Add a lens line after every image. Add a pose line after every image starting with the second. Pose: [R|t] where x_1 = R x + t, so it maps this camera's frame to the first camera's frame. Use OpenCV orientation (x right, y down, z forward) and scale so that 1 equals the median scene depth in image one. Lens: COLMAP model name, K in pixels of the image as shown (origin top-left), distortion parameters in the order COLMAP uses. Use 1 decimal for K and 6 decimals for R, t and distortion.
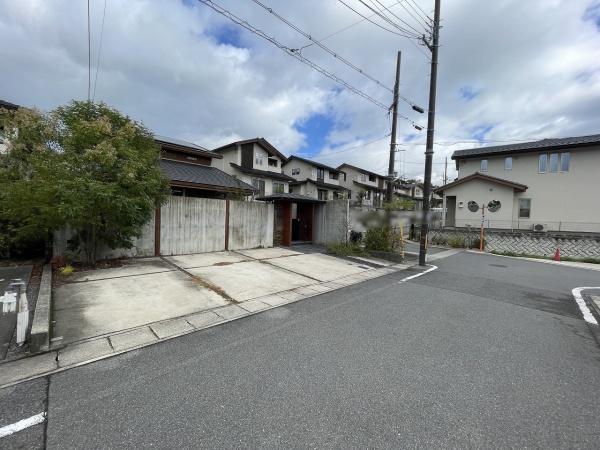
lens RADIAL K [[241.2, 0, 300.0], [0, 241.2, 223.9], [0, 0, 1]] dist [-0.003999, 0.000068]
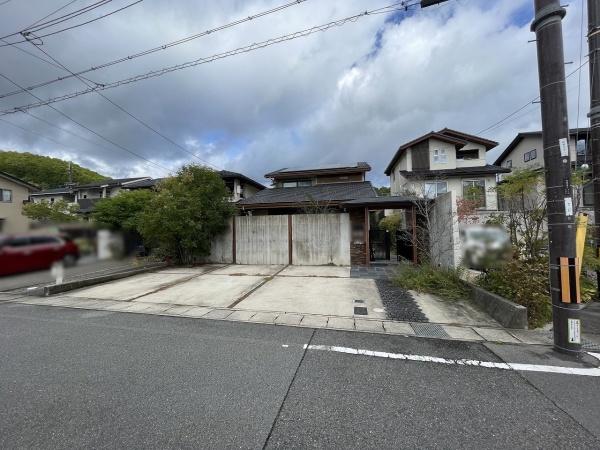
lens RADIAL K [[241.2, 0, 300.0], [0, 241.2, 224.2], [0, 0, 1]] dist [-0.003999, 0.000068]
pose [[0.535587, -0.070253, -0.841553, 0.568729], [0.009725, 0.996981, -0.077039, 0.019405], [0.844424, 0.033076, 0.534653, 0.487271]]
